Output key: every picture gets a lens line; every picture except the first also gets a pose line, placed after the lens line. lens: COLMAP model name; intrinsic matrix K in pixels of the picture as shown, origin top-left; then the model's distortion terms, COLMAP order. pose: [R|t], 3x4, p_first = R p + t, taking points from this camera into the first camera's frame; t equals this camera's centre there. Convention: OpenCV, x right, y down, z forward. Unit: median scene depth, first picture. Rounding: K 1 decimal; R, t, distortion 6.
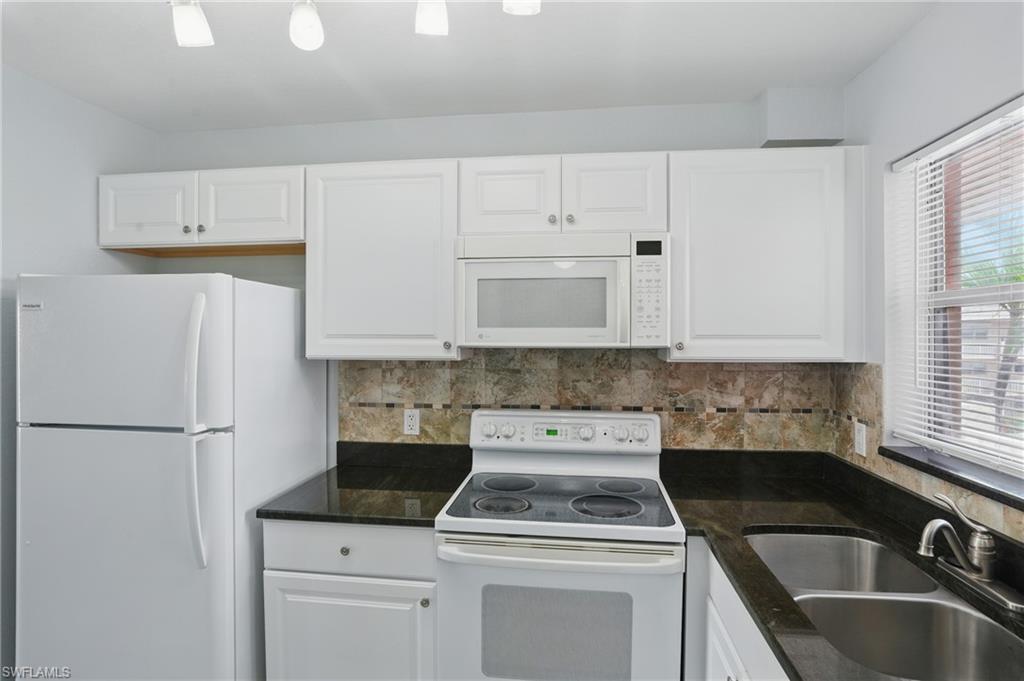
lens RADIAL K [[548.4, 0, 513.6], [0, 548.4, 336.4], [0, 0, 1]] dist [-0.065735, 0.033309]
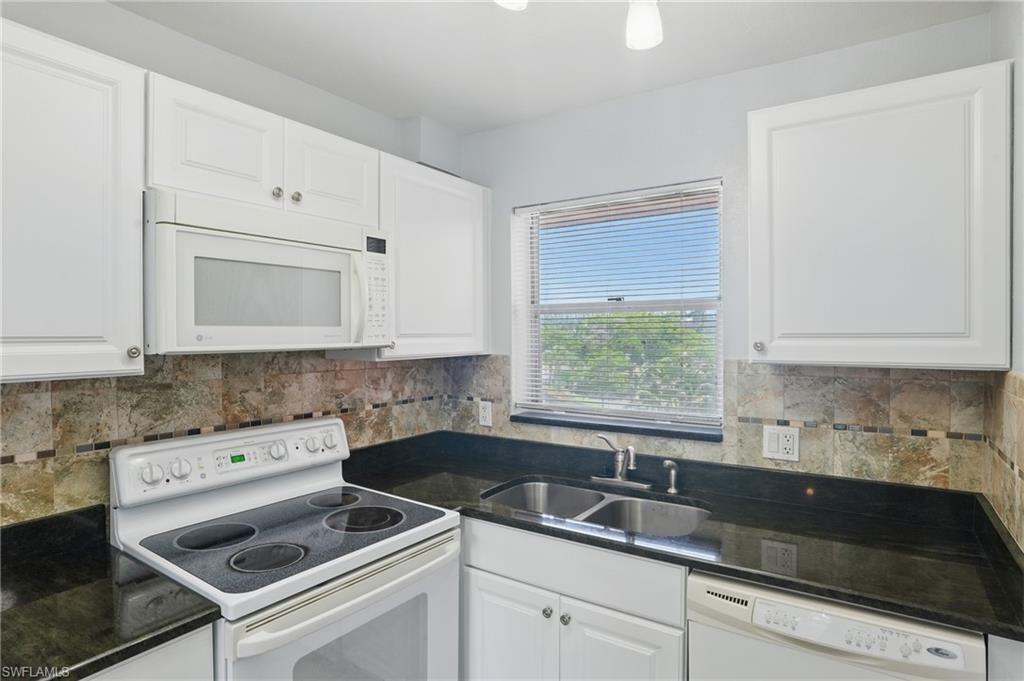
lens RADIAL K [[548.4, 0, 513.6], [0, 548.4, 336.4], [0, 0, 1]] dist [-0.065735, 0.033309]
pose [[0.463230, -0.009056, 0.886192, -0.437086], [0.010105, 0.999937, 0.004936, -0.001113], [-0.886181, 0.006669, 0.463292, 0.285270]]
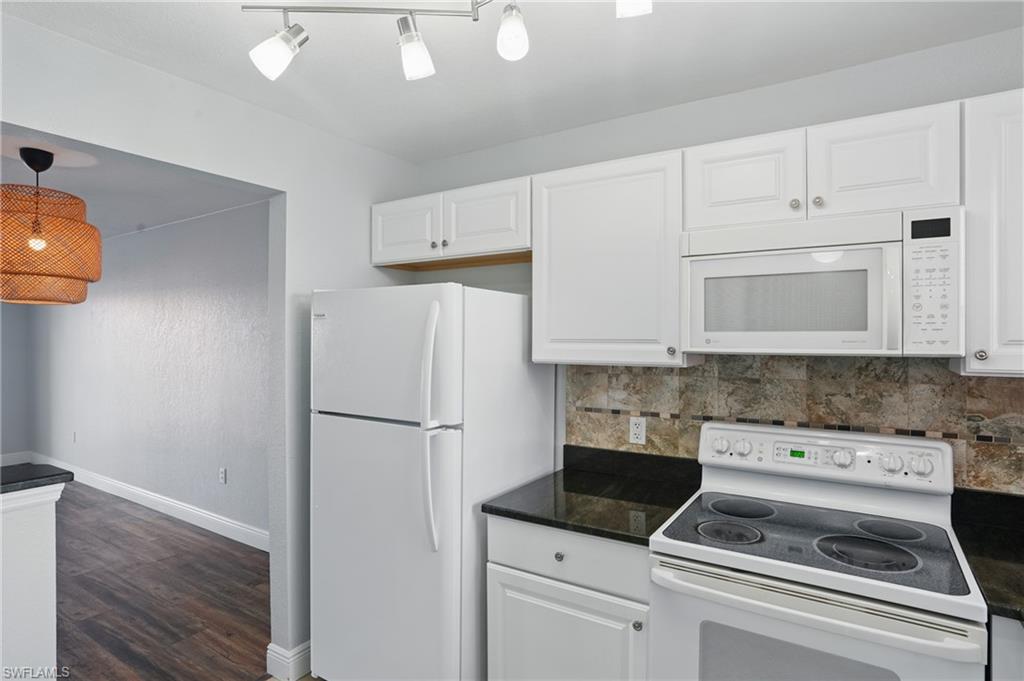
lens RADIAL K [[548.4, 0, 513.6], [0, 548.4, 336.4], [0, 0, 1]] dist [-0.065735, 0.033309]
pose [[0.899837, -0.000667, -0.436225, 0.038271], [-0.002699, 0.999971, -0.007095, -0.000866], [0.436218, 0.007562, 0.899809, 0.048766]]
